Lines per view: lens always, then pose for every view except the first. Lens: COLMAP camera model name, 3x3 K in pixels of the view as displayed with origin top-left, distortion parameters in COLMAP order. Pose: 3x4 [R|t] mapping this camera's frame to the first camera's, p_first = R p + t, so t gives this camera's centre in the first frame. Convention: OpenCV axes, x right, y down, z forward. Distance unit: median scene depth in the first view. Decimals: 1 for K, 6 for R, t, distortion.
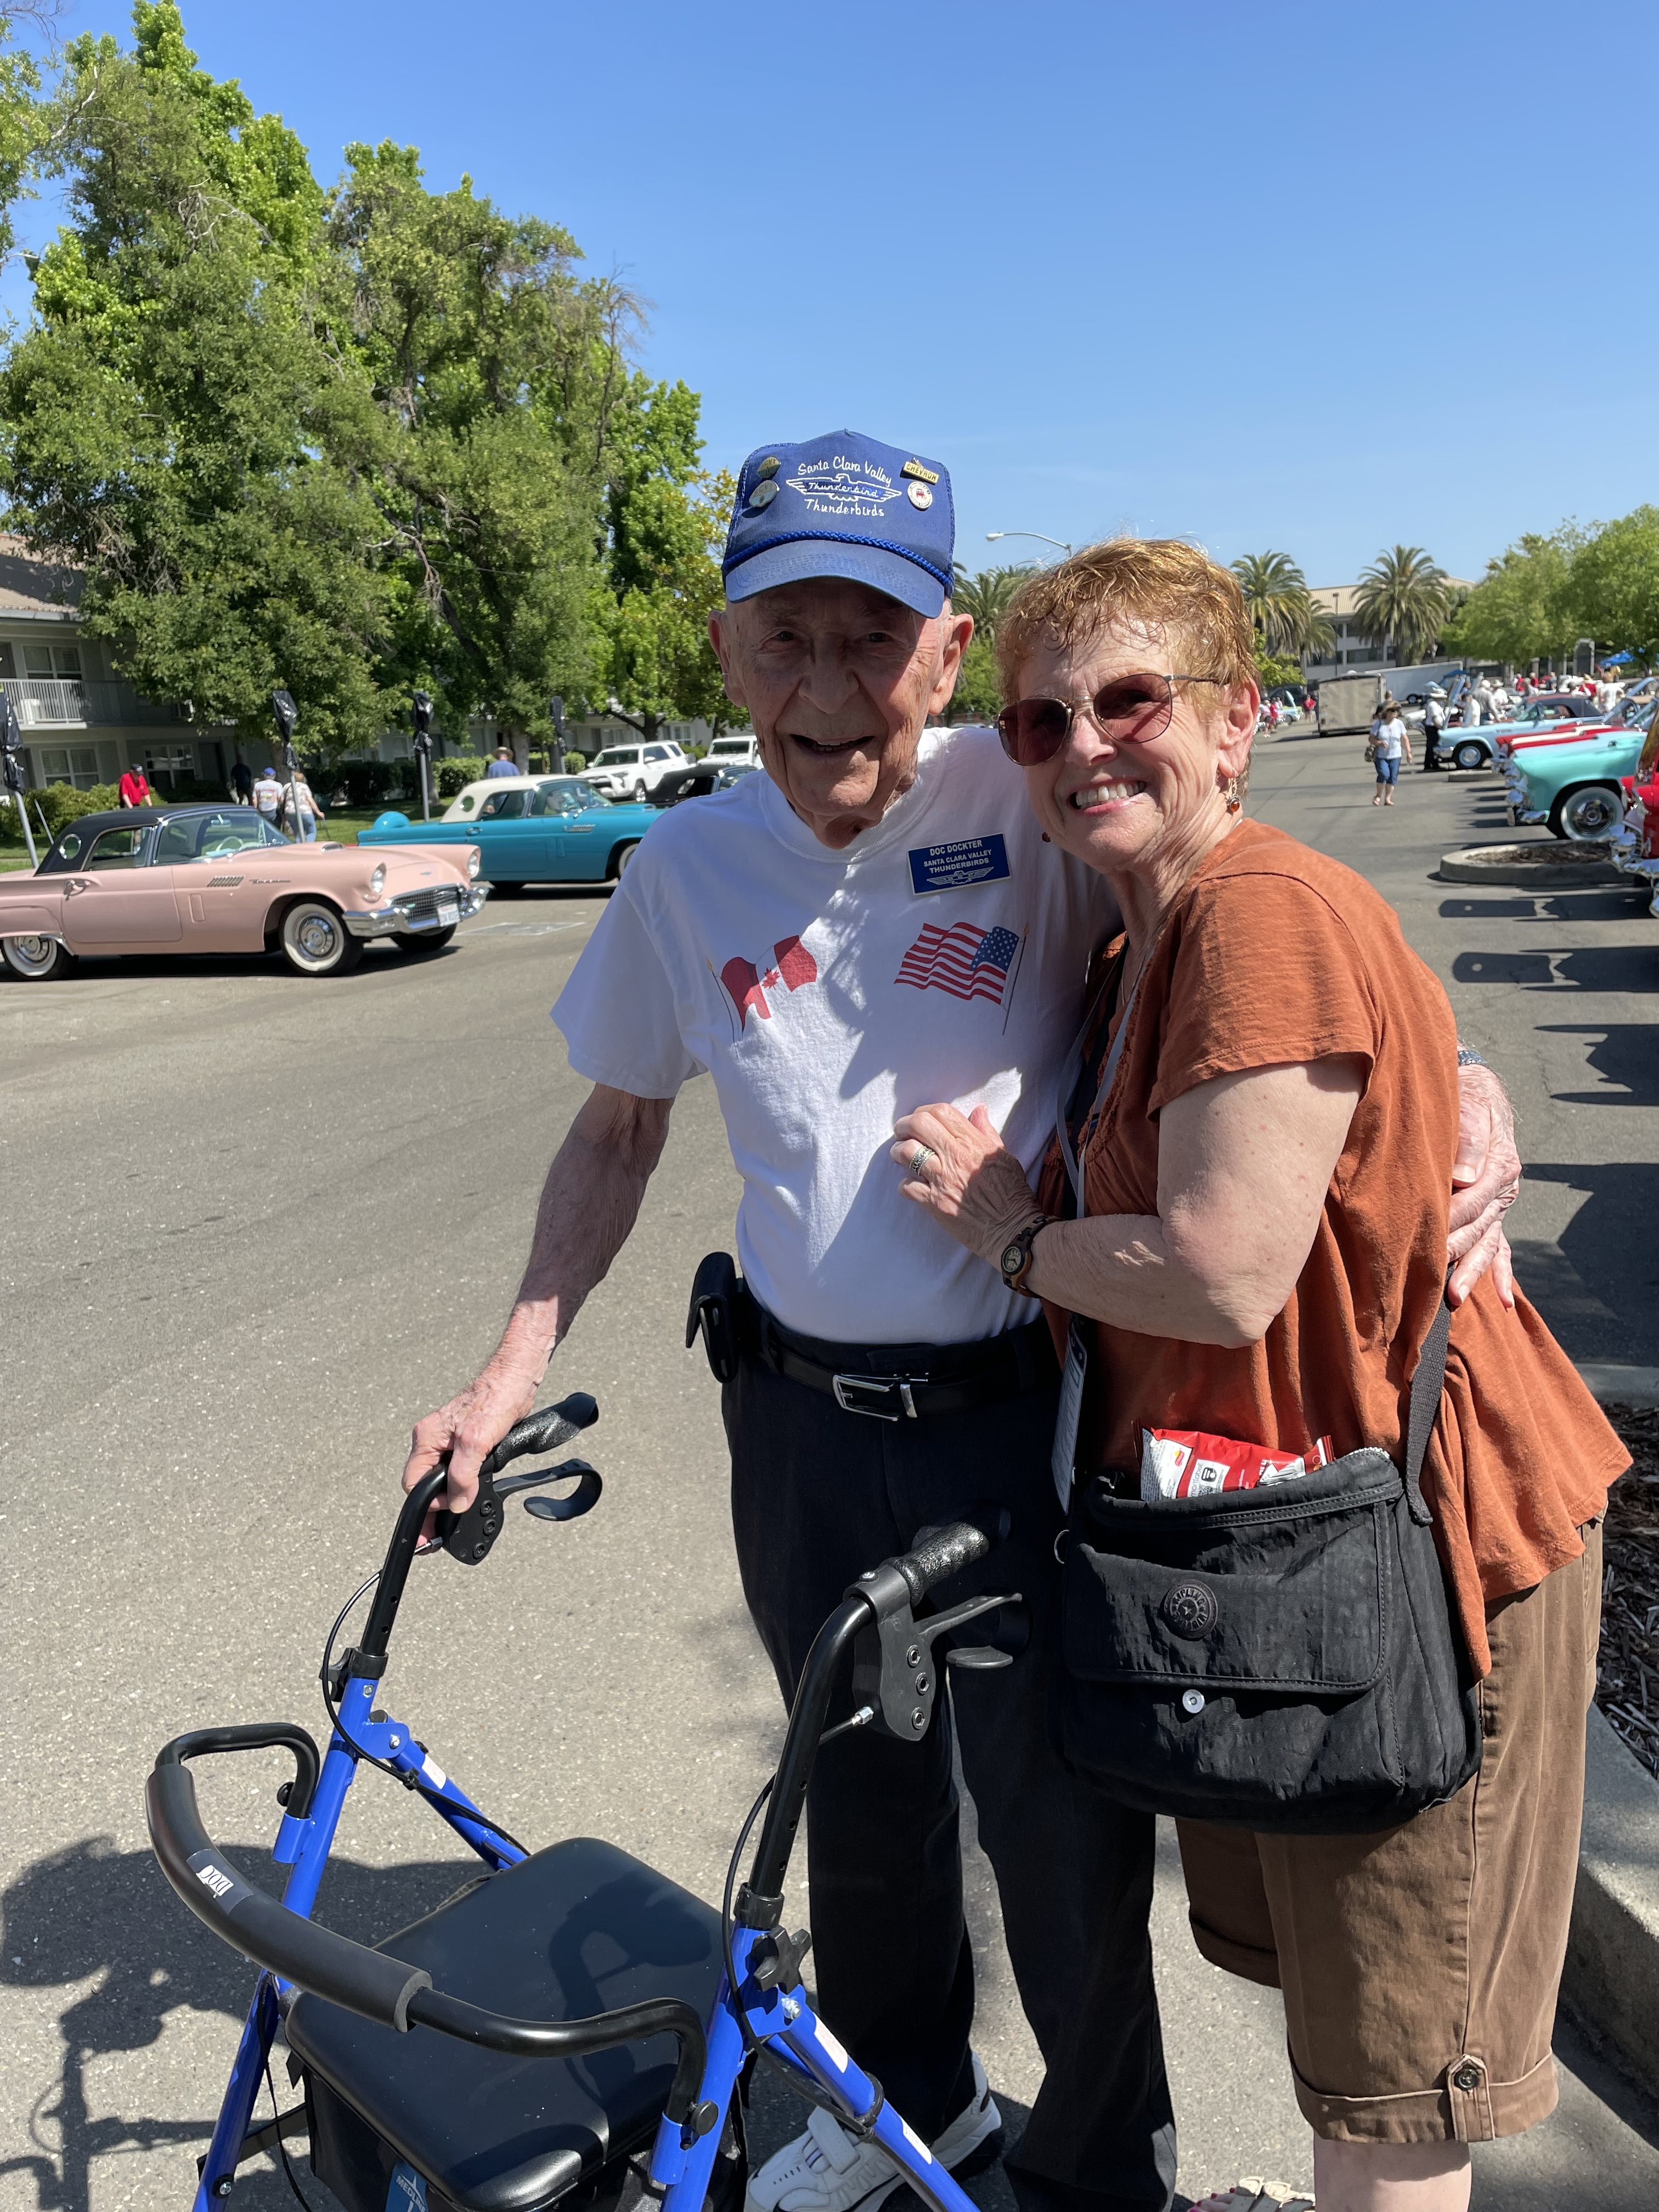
lens RADIAL K [[1662.0, 0, 813.5], [0, 1662.0, 1111.9], [0, 0, 1]] dist [0.031506, -0.025860]
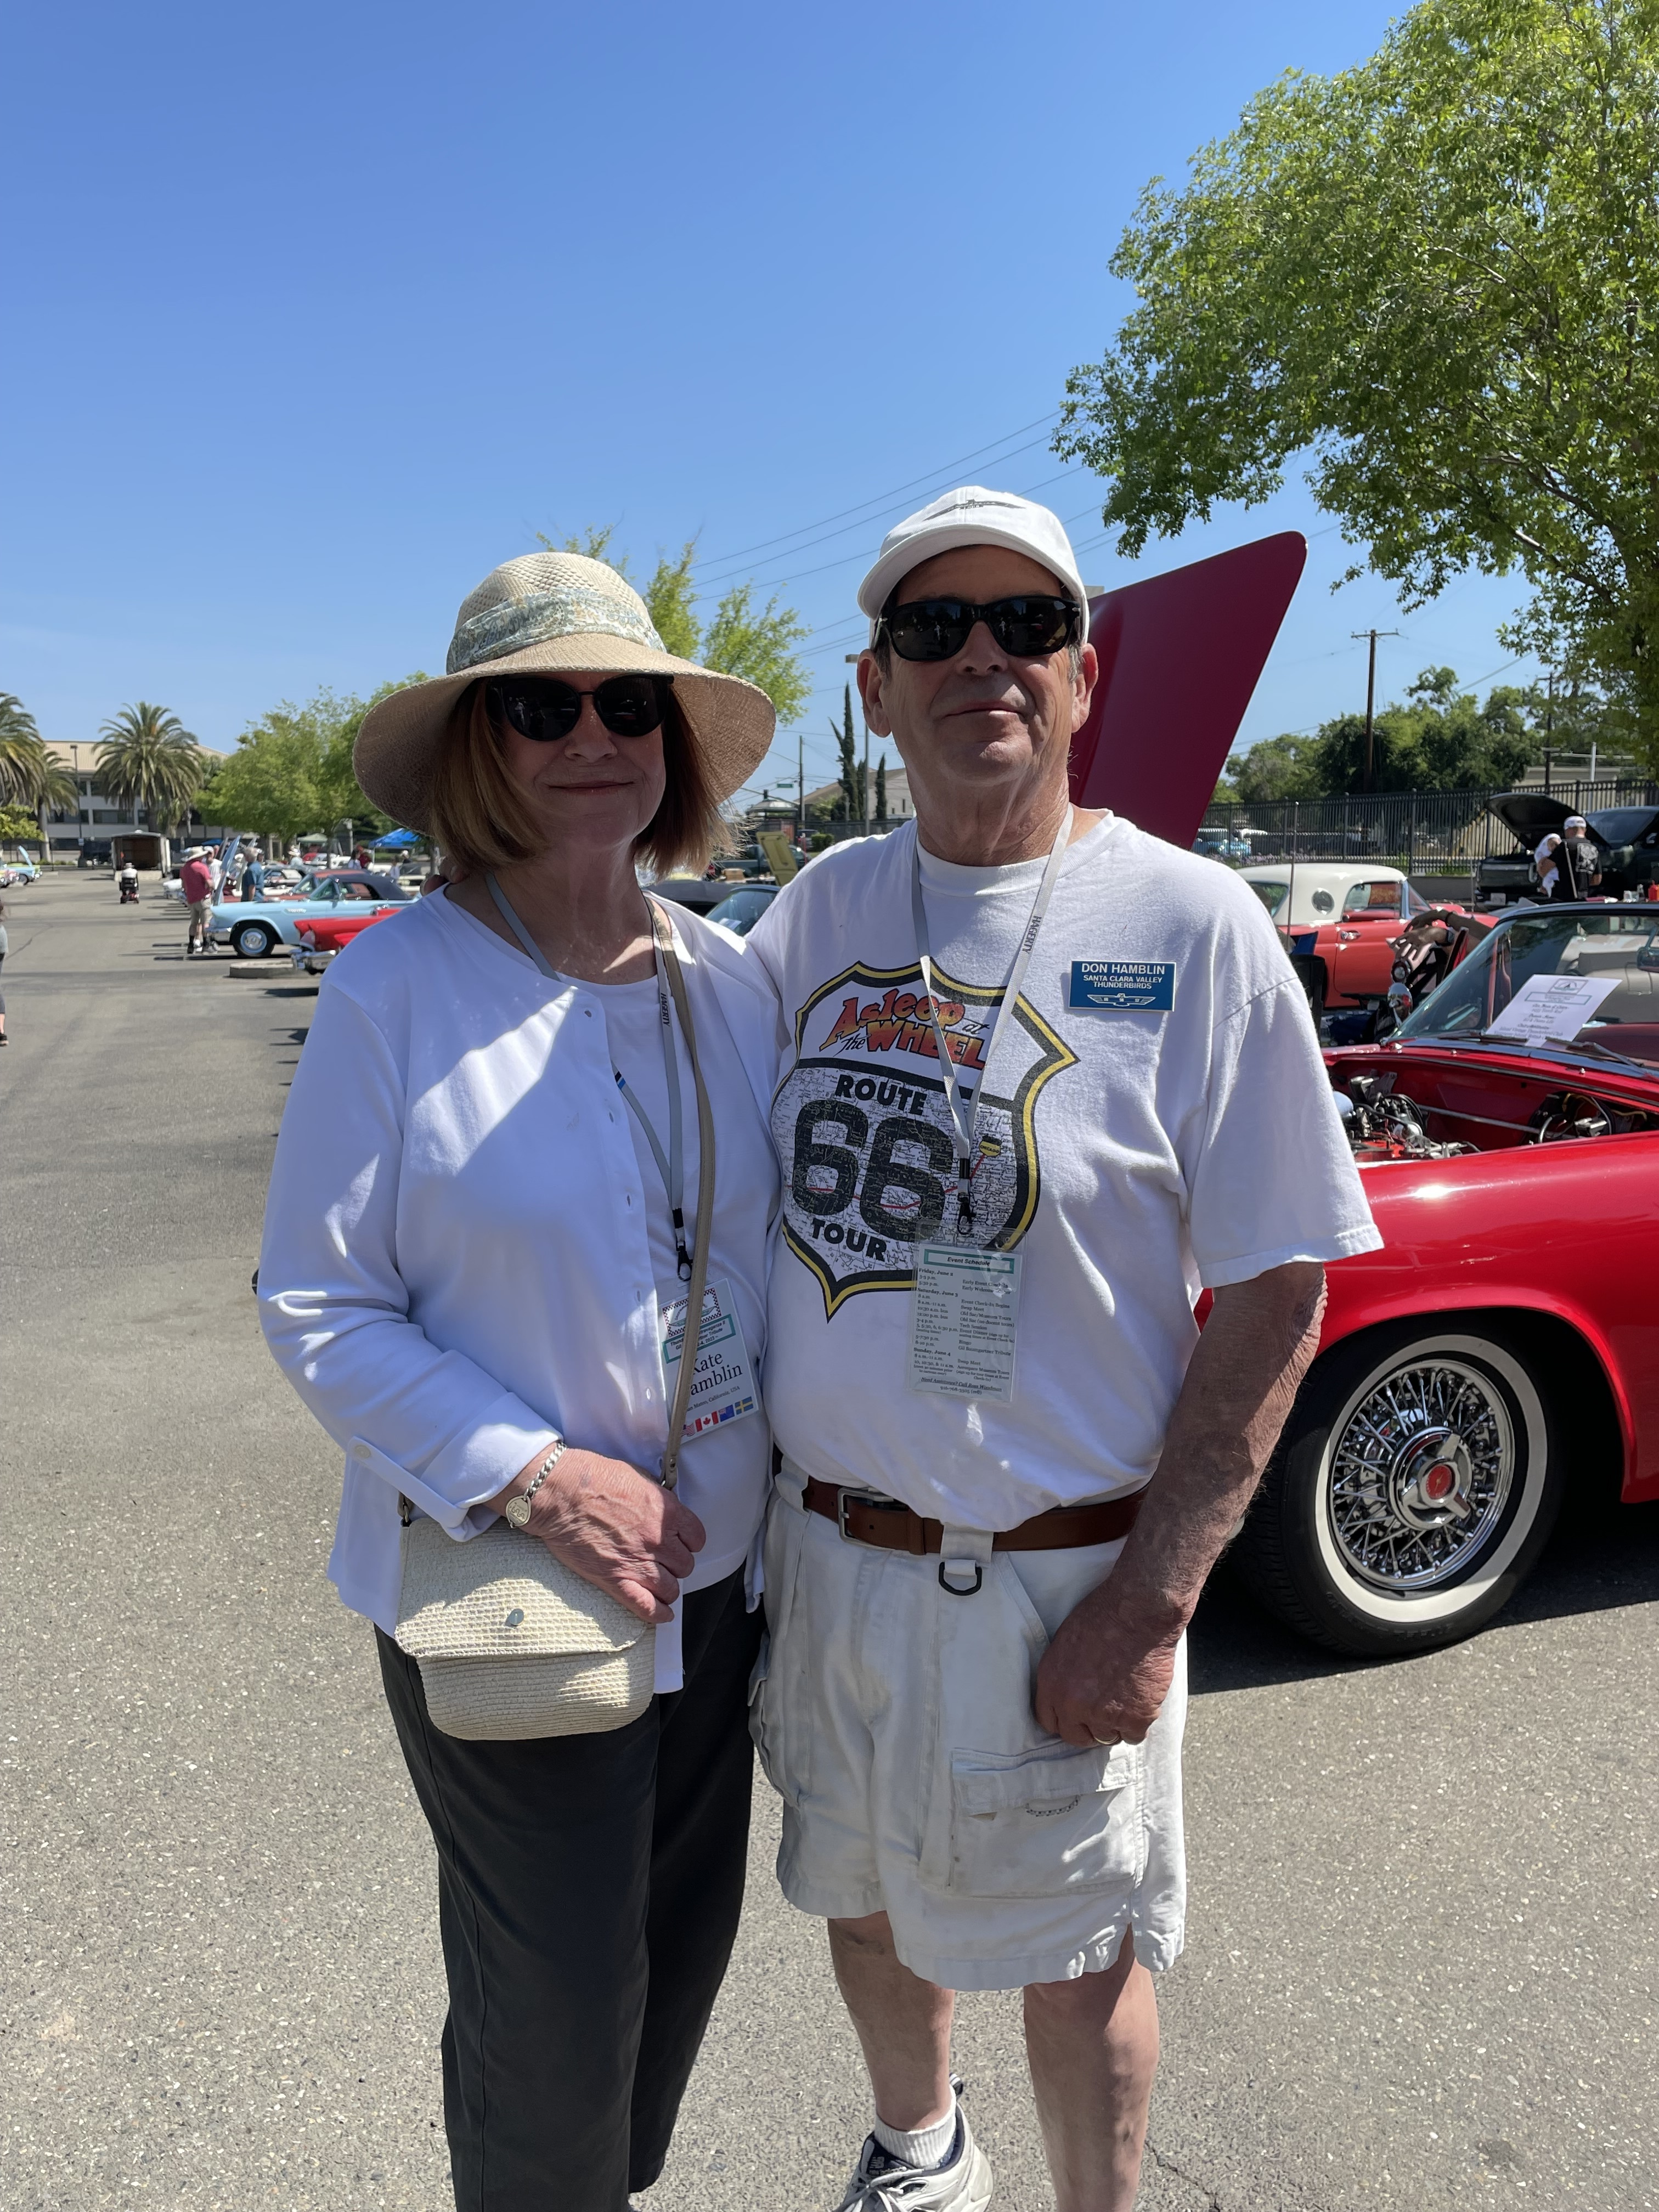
lens RADIAL K [[1815.7, 0, 832.7], [0, 1815.7, 1112.7], [0, 0, 1]] dist [0.077030, -0.010174]
pose [[0.776691, -0.022410, 0.629483, 0.062789], [0.091252, 0.992827, -0.077246, -0.041527], [-0.623237, 0.117438, 0.773165, 0.177108]]
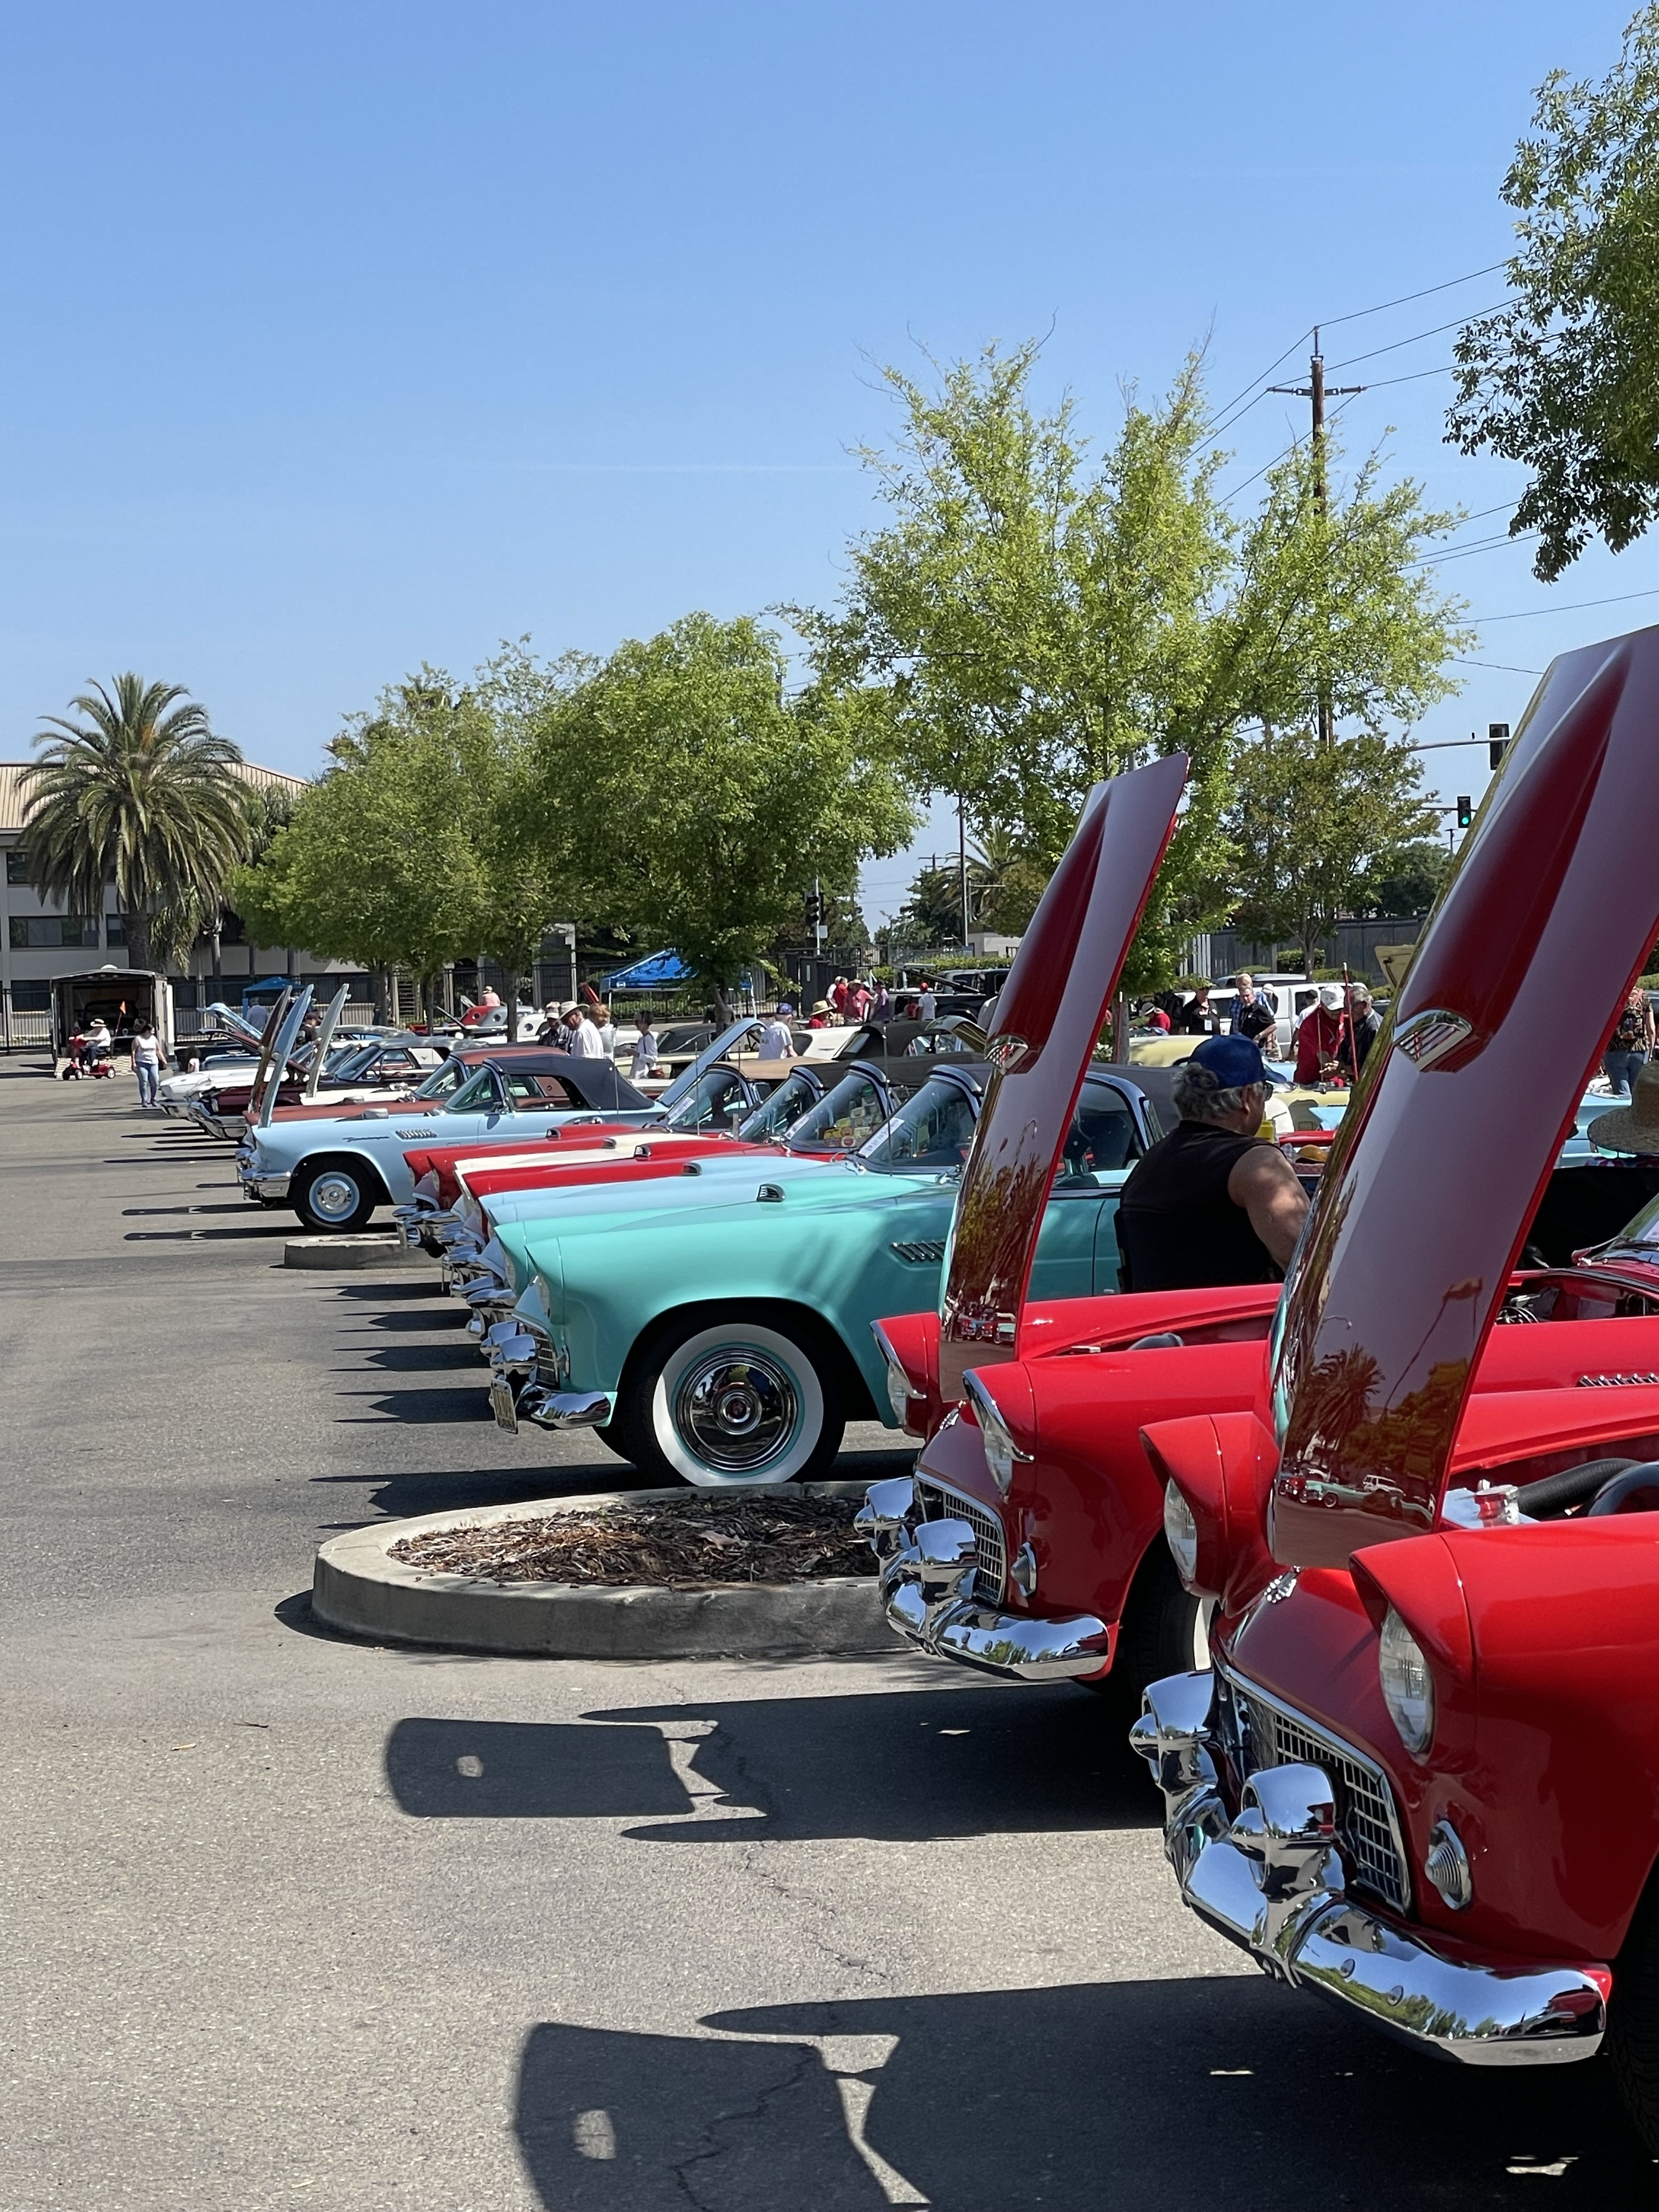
lens RADIAL K [[4464.0, 0, 821.3], [0, 4464.0, 1115.7], [0, 0, 1]] dist [0.173841, 0.000000]
pose [[0.886561, 0.037712, 0.461072, 0.024273], [0.064470, 0.976874, -0.203865, -0.017389], [-0.458097, 0.210463, 0.863627, 0.072825]]
